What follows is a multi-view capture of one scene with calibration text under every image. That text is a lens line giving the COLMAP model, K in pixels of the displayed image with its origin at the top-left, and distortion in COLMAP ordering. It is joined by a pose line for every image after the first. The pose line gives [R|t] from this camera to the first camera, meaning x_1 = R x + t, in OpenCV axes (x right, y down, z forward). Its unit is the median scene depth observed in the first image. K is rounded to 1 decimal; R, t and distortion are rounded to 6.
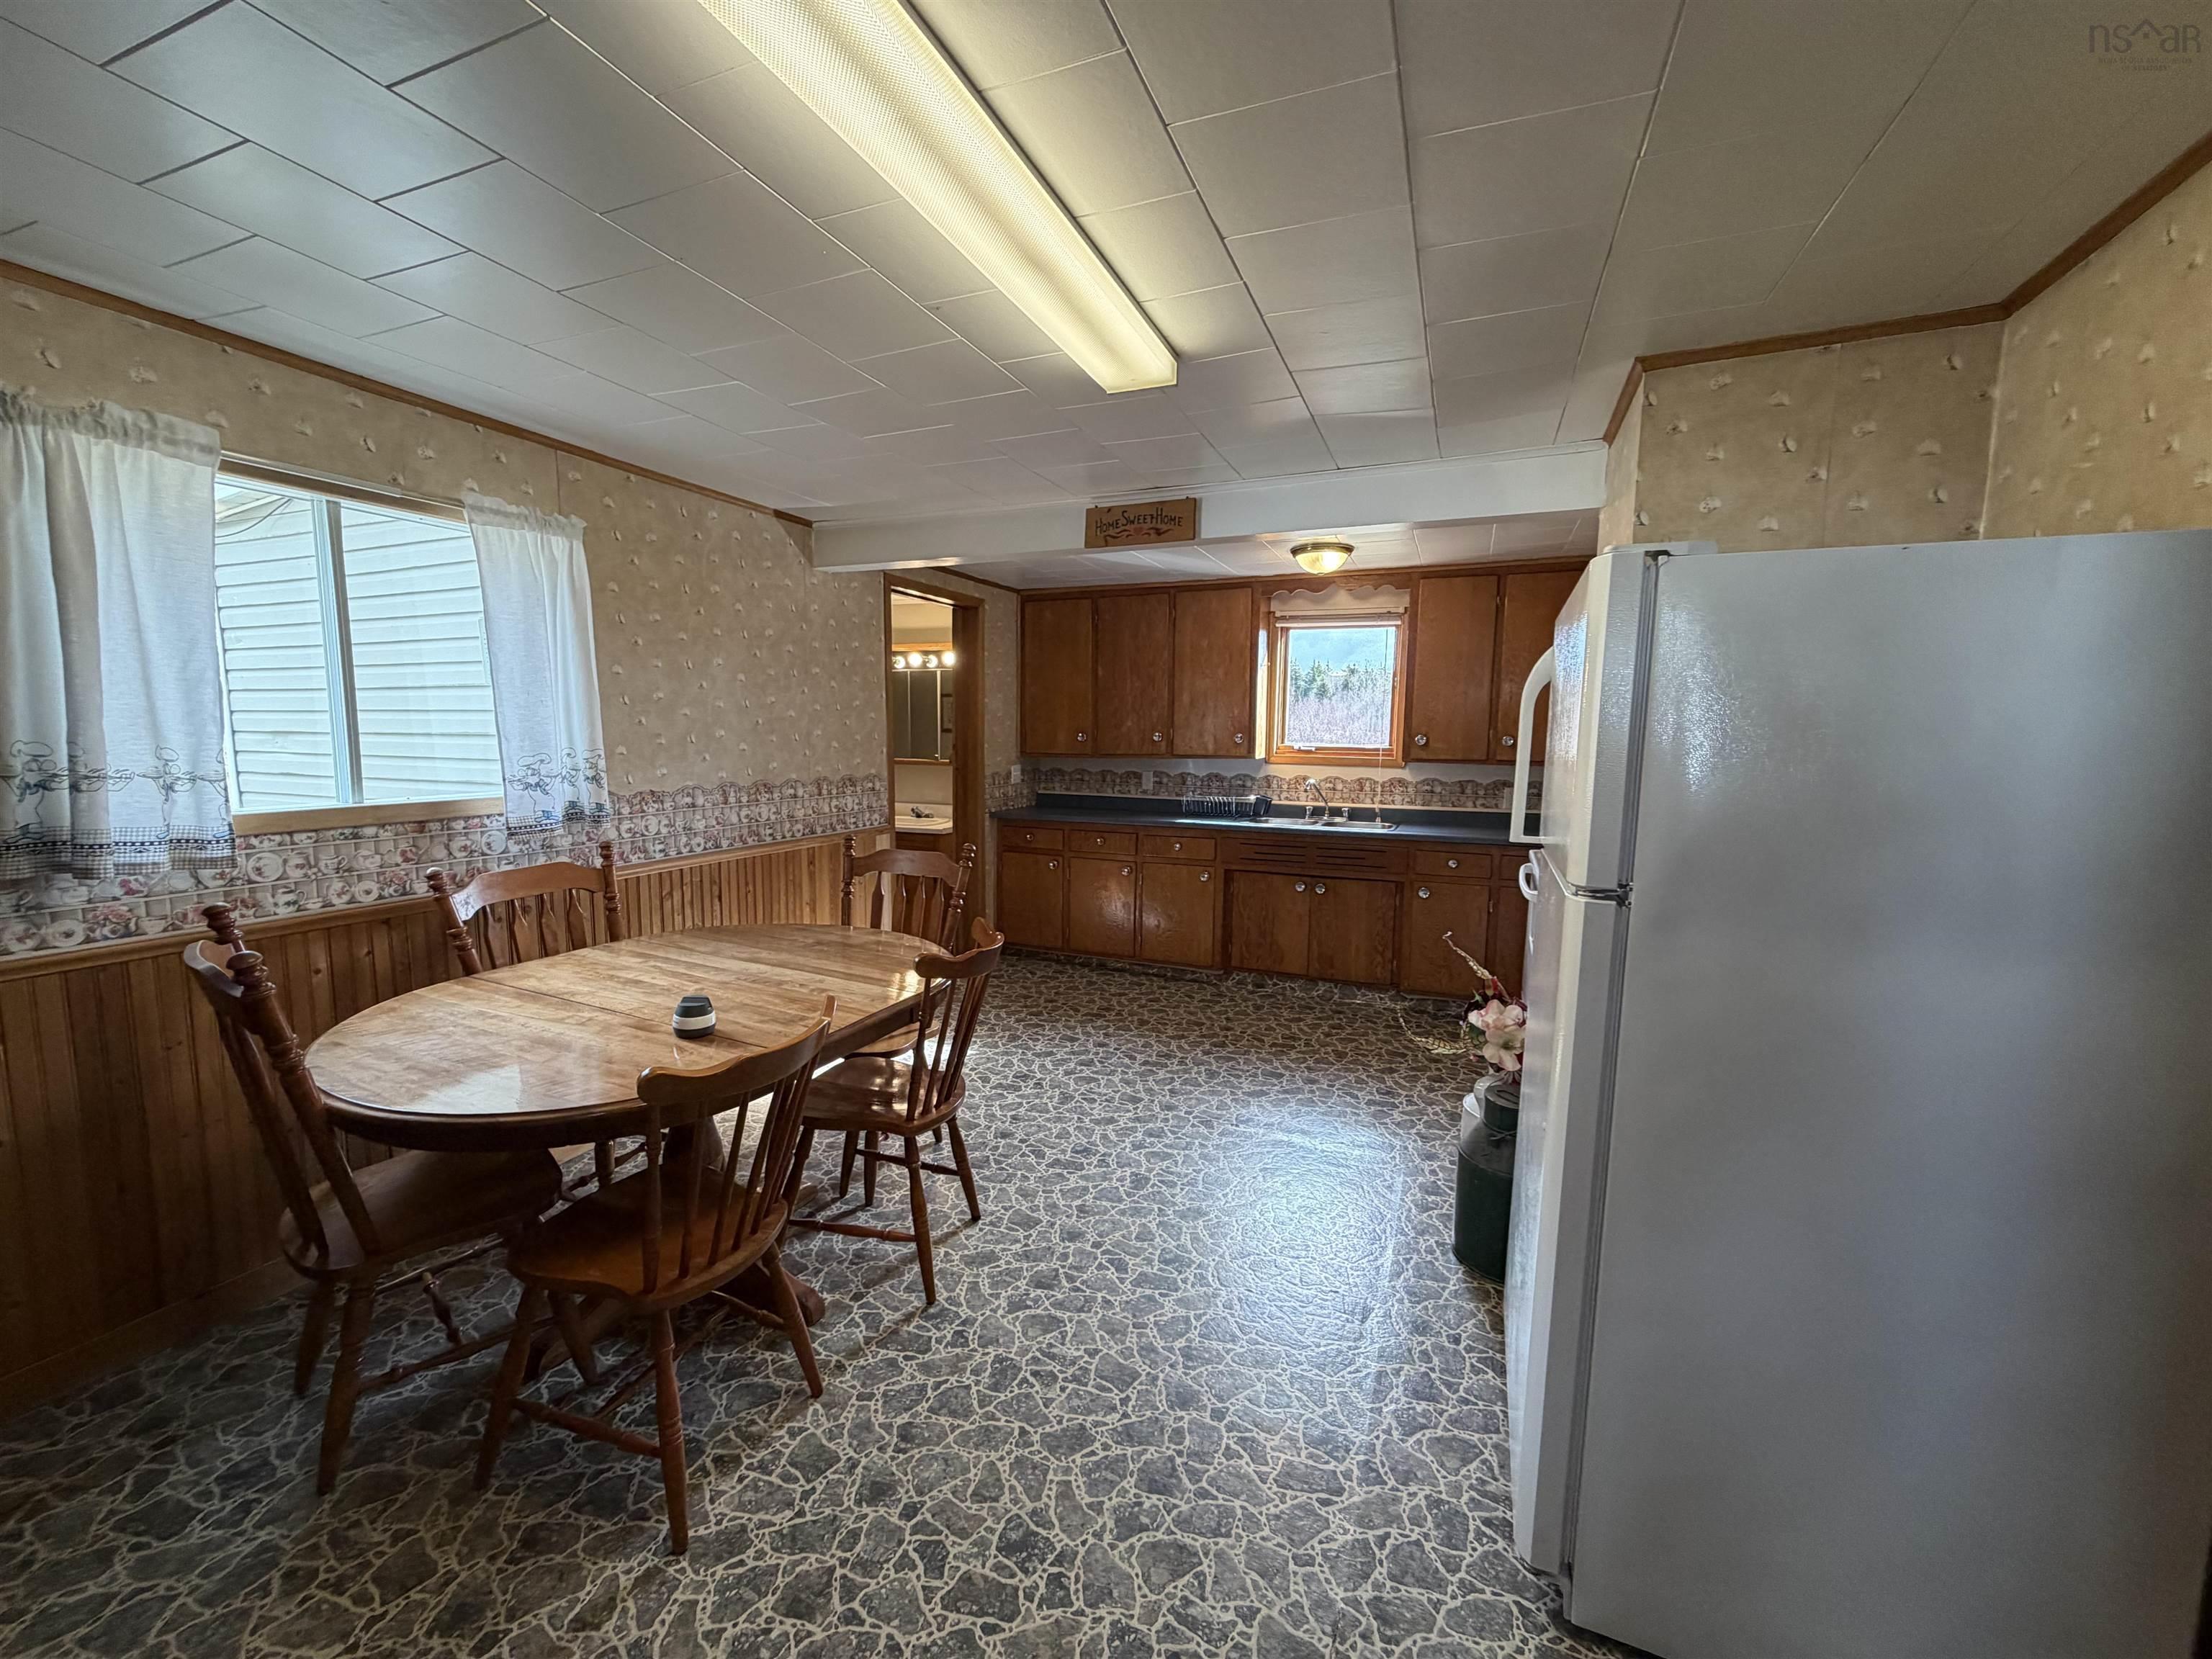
lens RADIAL K [[876.9, 0, 1104.4], [0, 876.9, 829.7], [0, 0, 1]] dist [-0.003133, 0.000766]
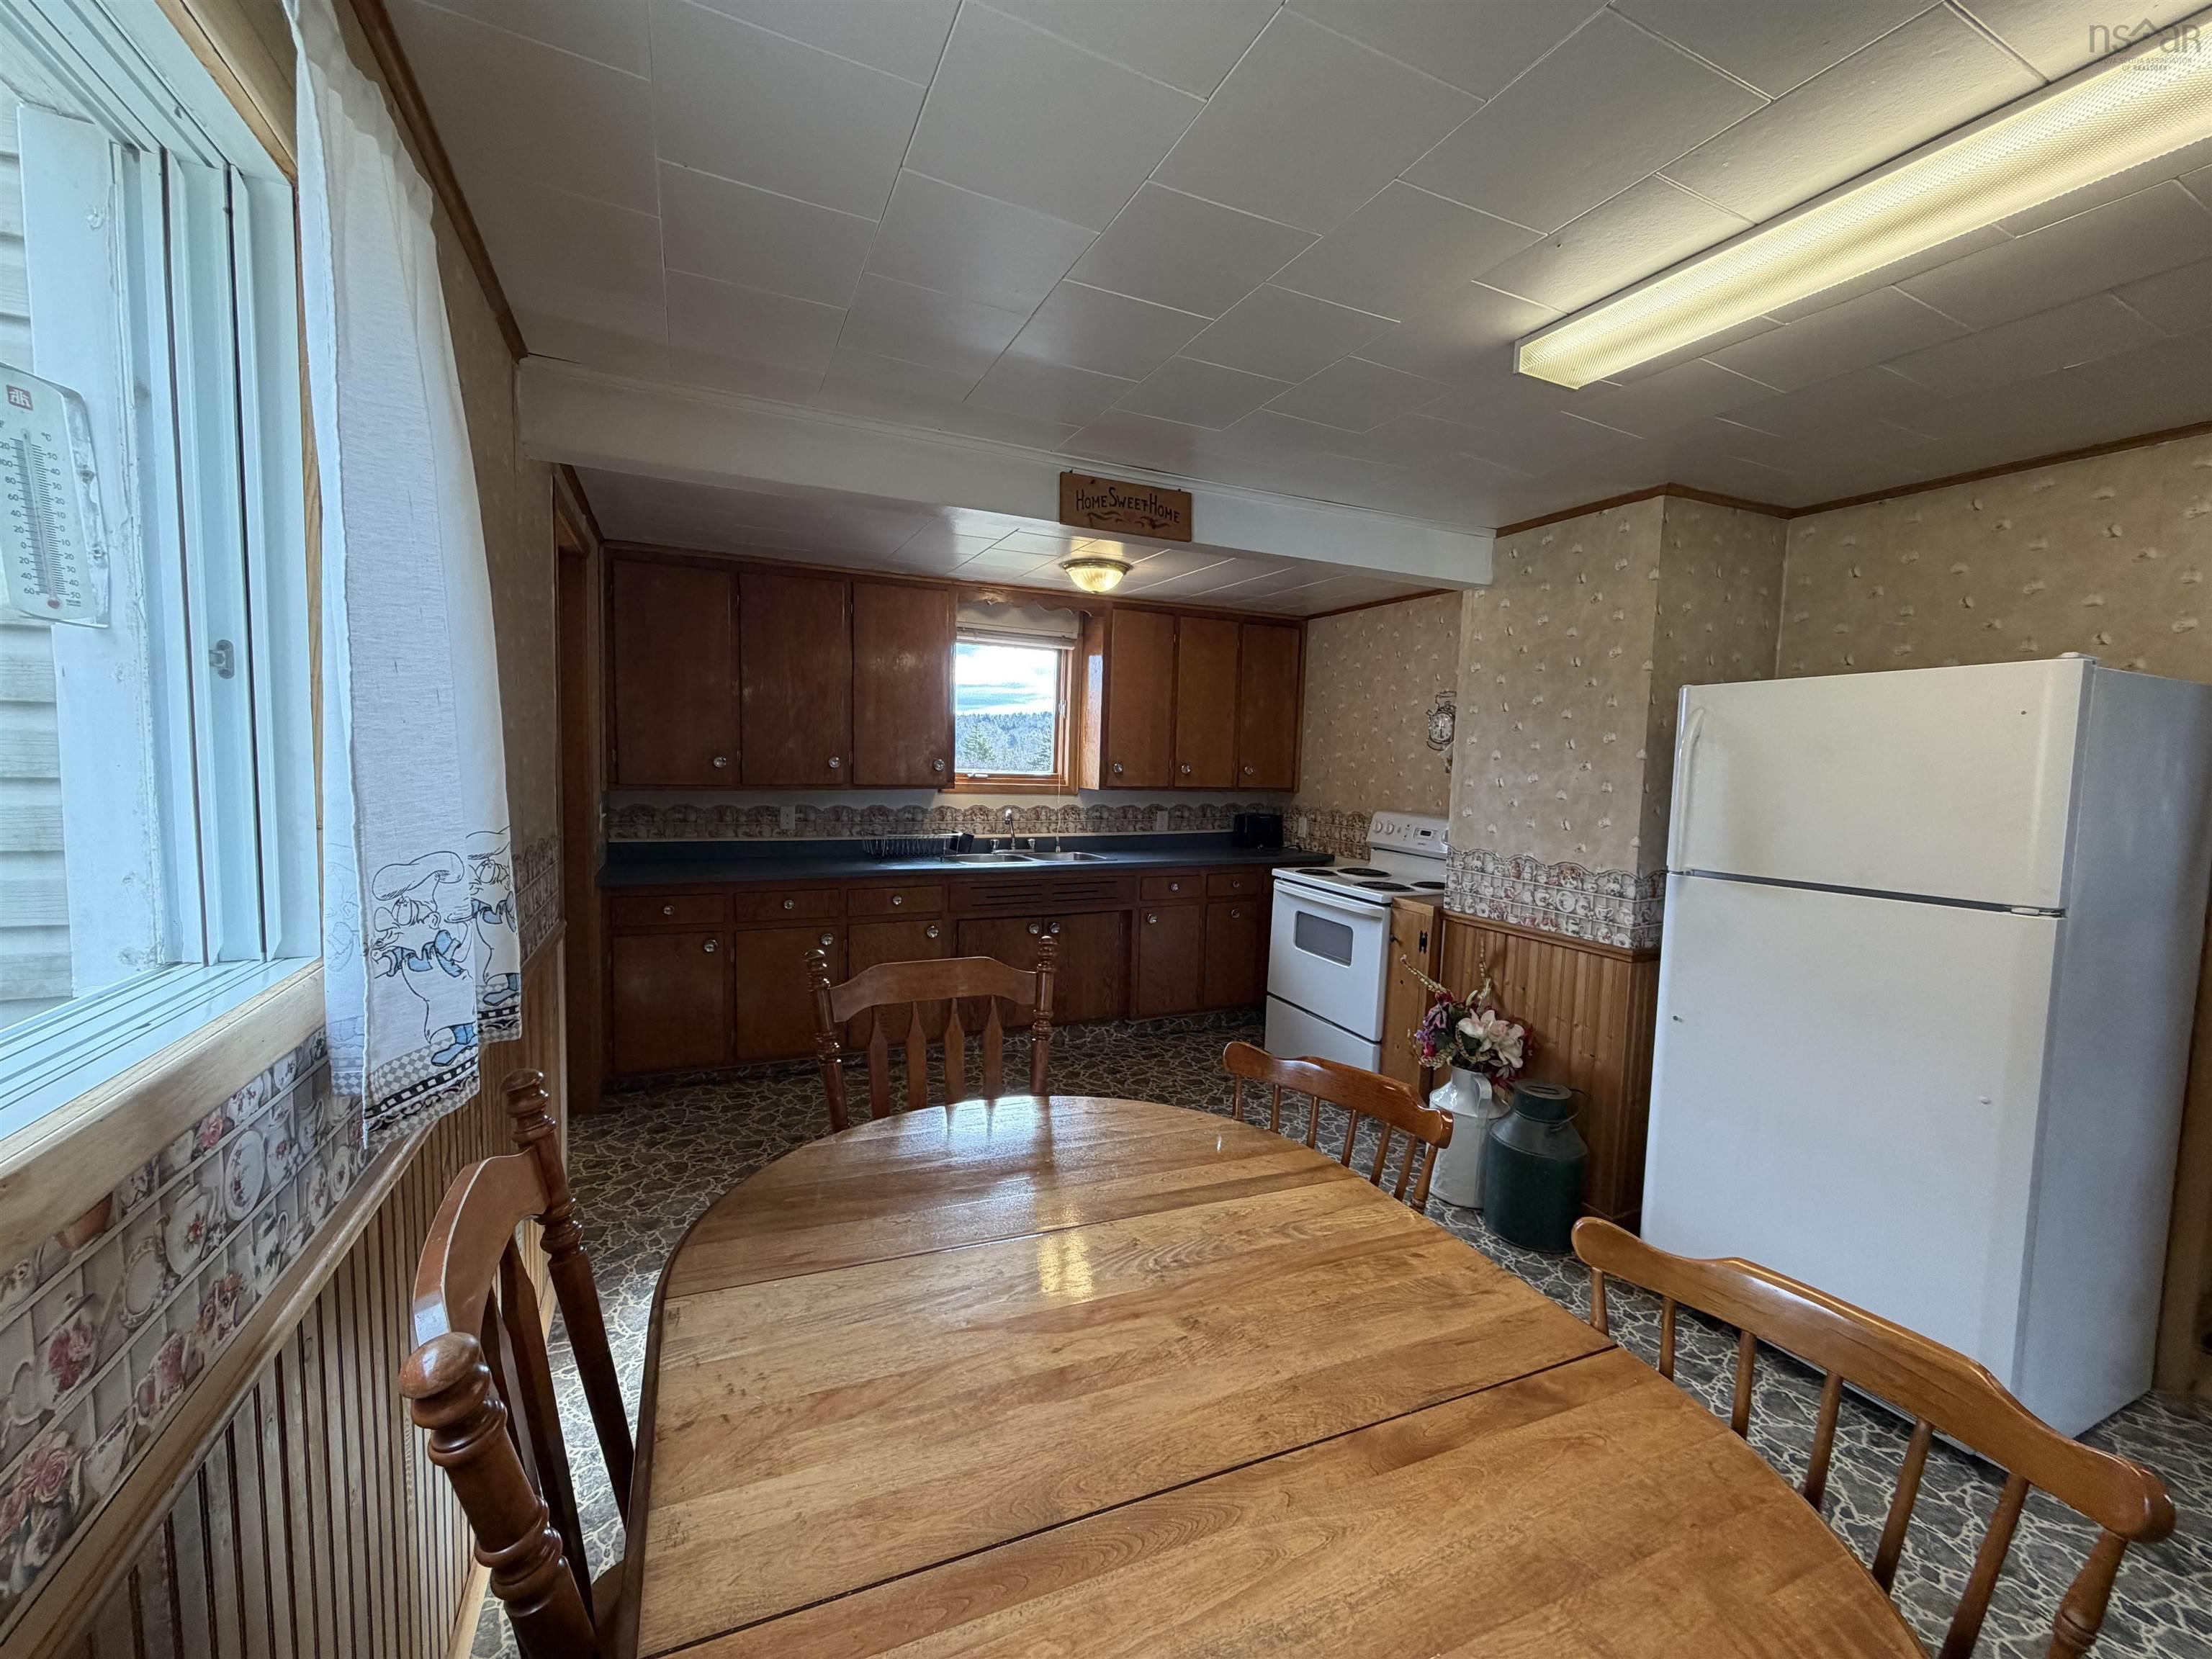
lens RADIAL K [[876.9, 0, 1105.0], [0, 876.9, 831.0], [0, 0, 1]] dist [-0.003133, 0.000766]
pose [[0.679843, -0.054470, 0.731332, -0.361588], [0.063375, 0.997871, 0.015409, -0.042930], [-0.730614, 0.035872, 0.681848, 0.302127]]
